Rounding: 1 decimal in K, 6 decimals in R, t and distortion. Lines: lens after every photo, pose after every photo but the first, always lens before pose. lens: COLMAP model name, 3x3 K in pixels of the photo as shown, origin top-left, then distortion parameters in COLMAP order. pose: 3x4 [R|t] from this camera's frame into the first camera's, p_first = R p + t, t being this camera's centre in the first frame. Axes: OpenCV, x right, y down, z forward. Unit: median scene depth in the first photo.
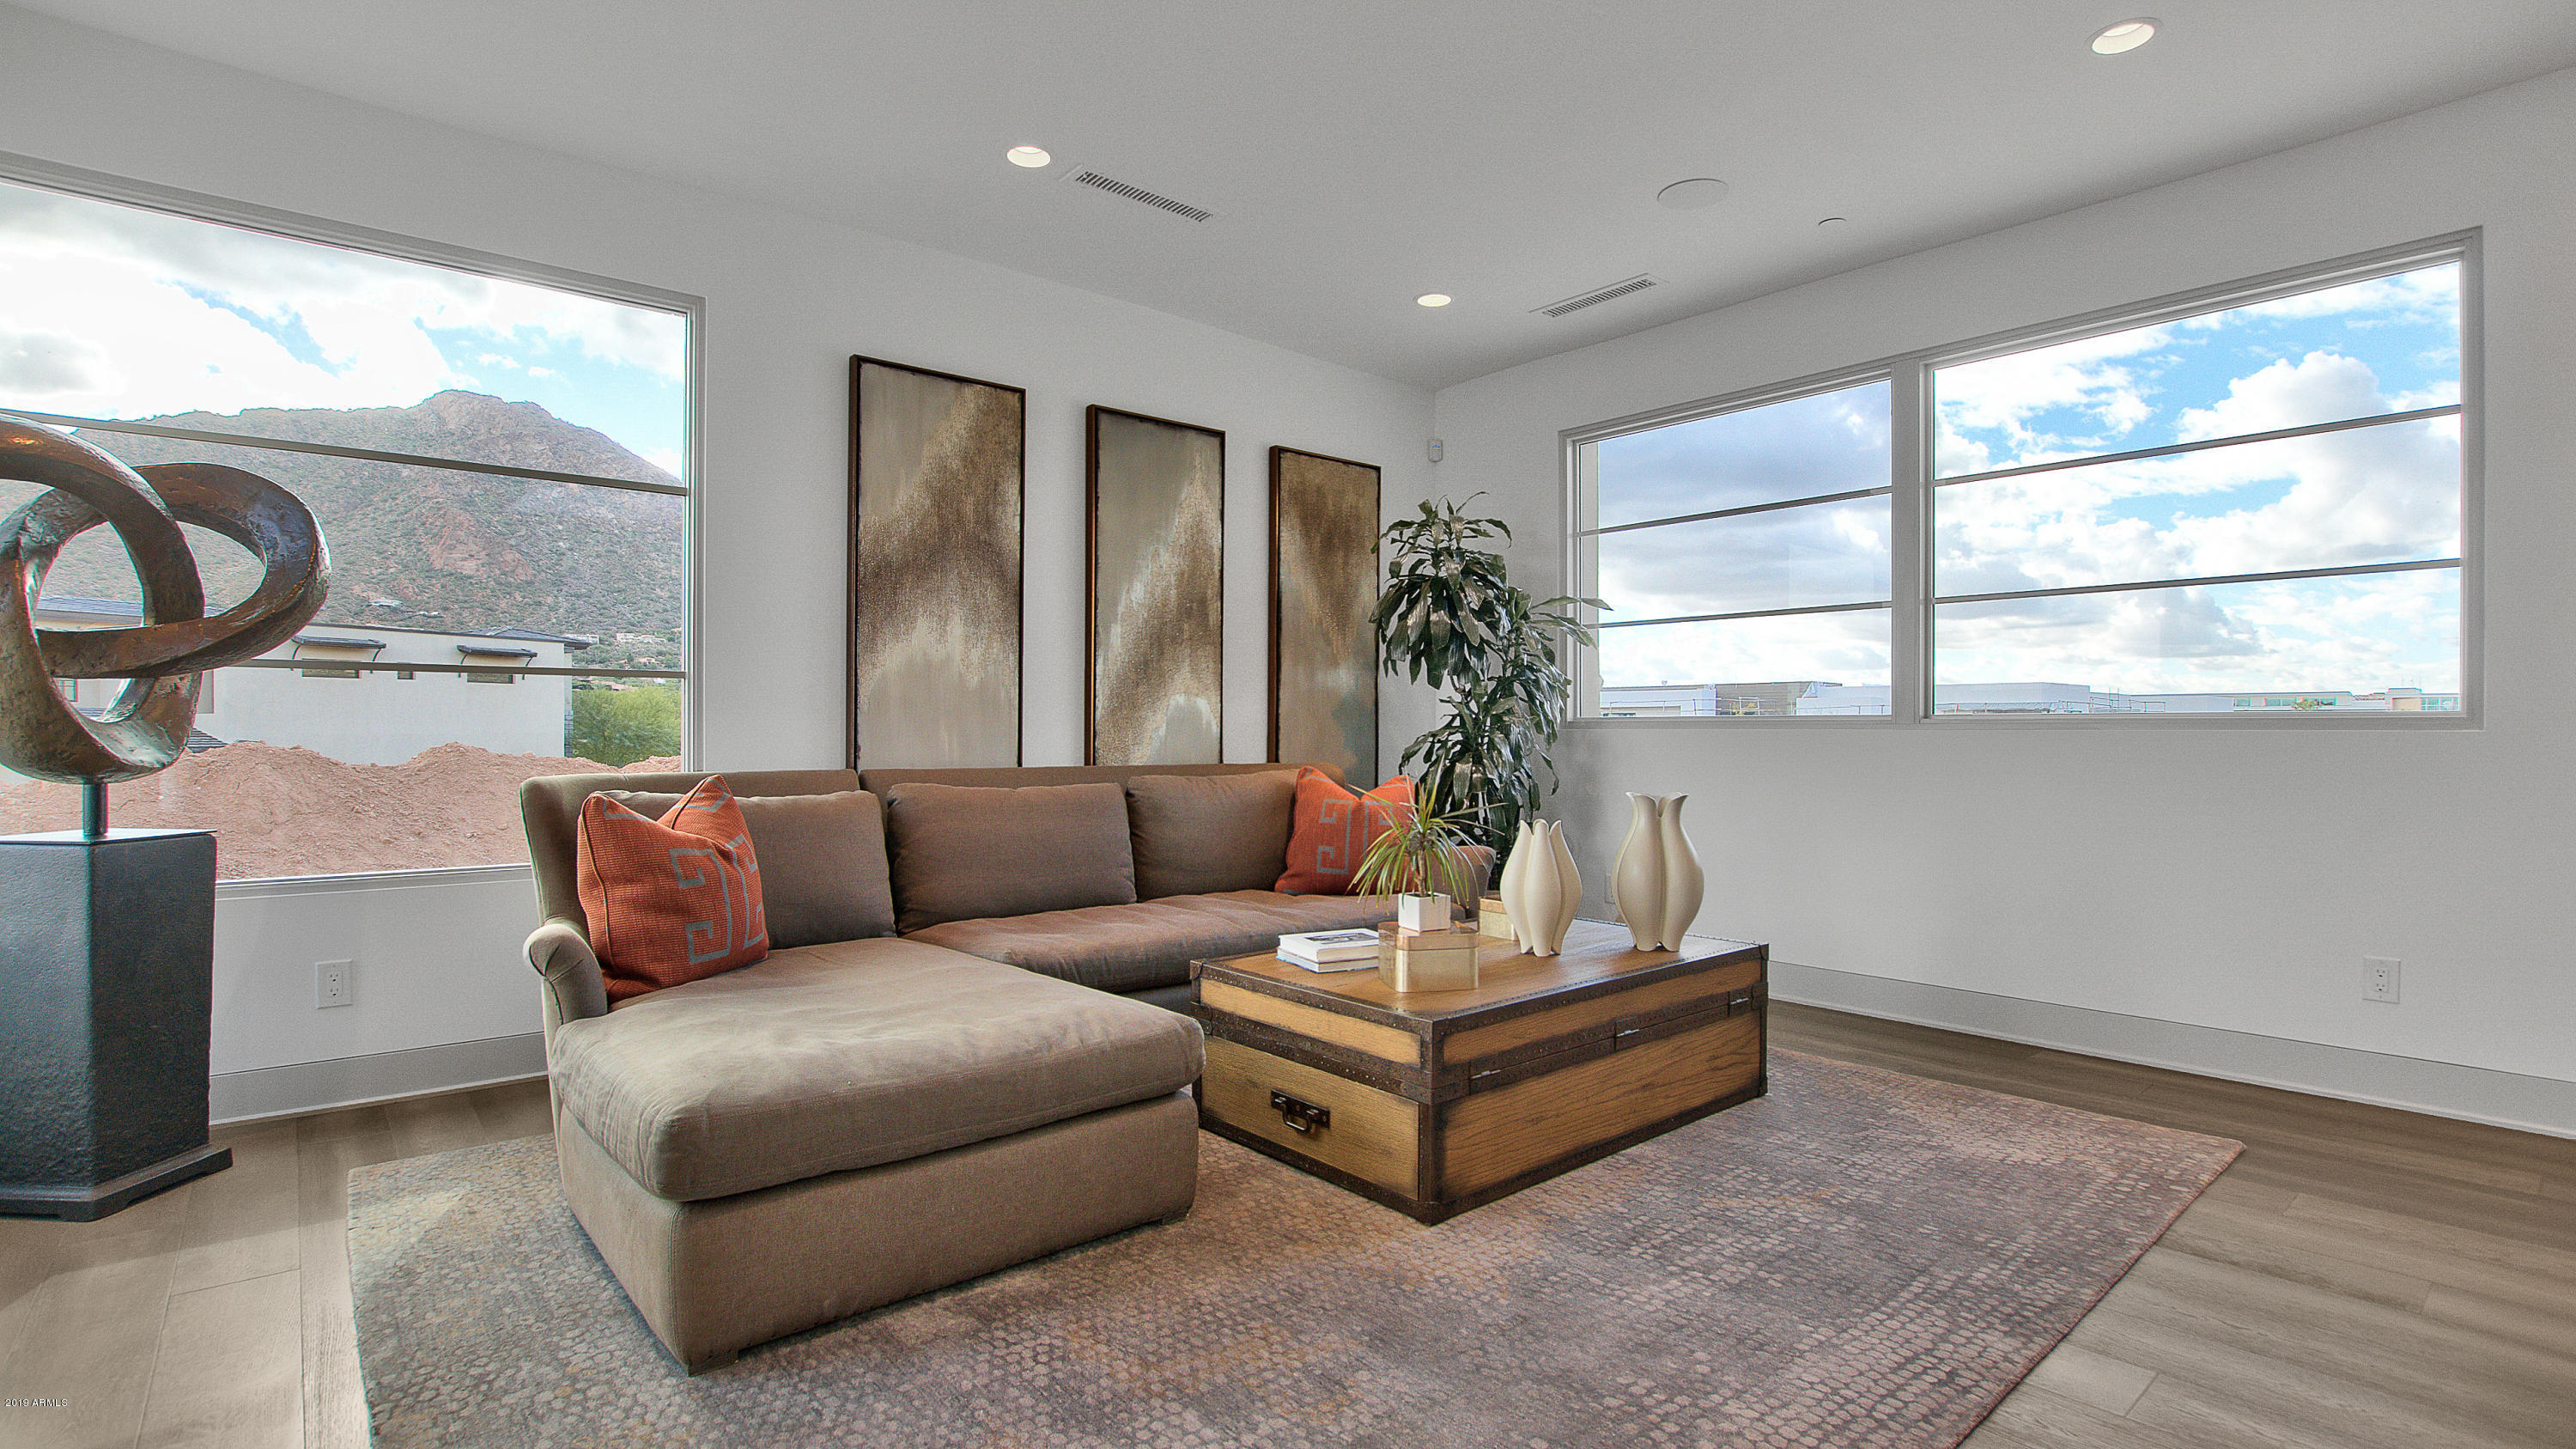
lens RADIAL K [[1203.3, 0, 1288.0], [0, 1203.3, 724.5], [0, 0, 1]] dist [-0.021555, -0.000134]
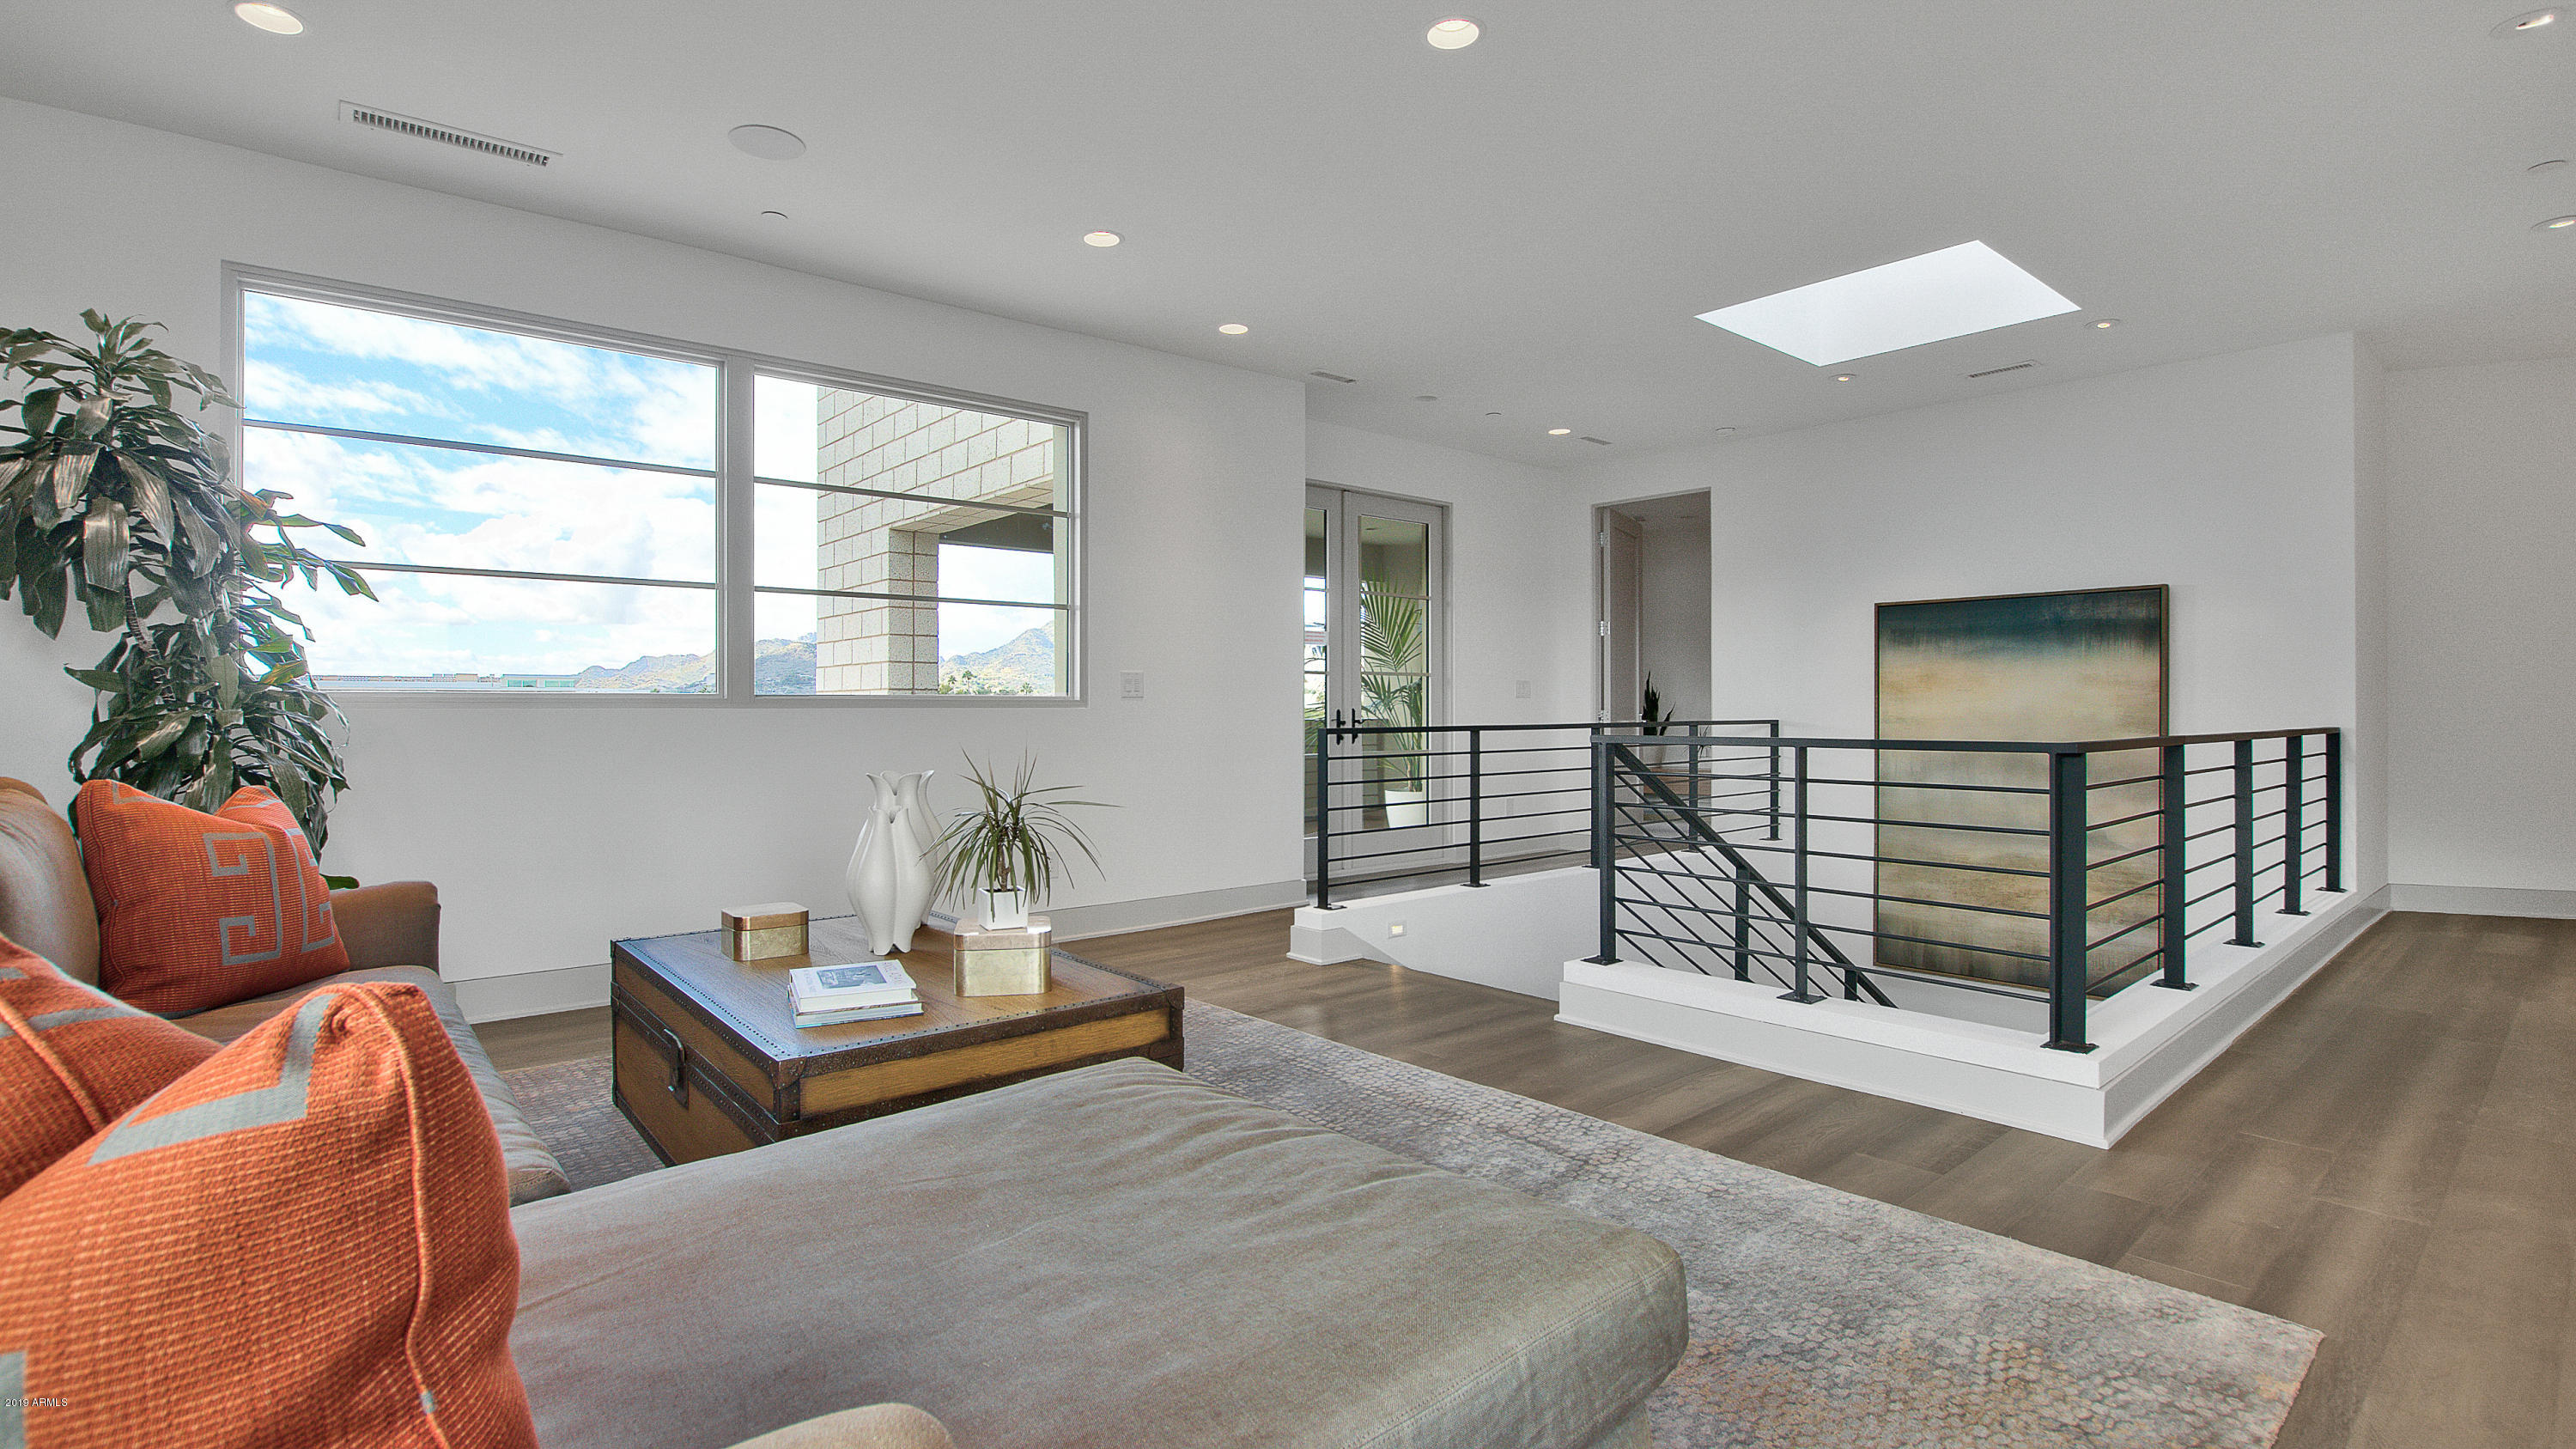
lens RADIAL K [[1203.3, 0, 1288.0], [0, 1203.3, 724.5], [0, 0, 1]] dist [-0.021555, -0.000134]
pose [[0.006654, -0.010654, 0.999921, -0.520482], [0.003111, 0.999939, 0.010634, 0.006727], [-0.999973, 0.003040, 0.006687, 0.506151]]
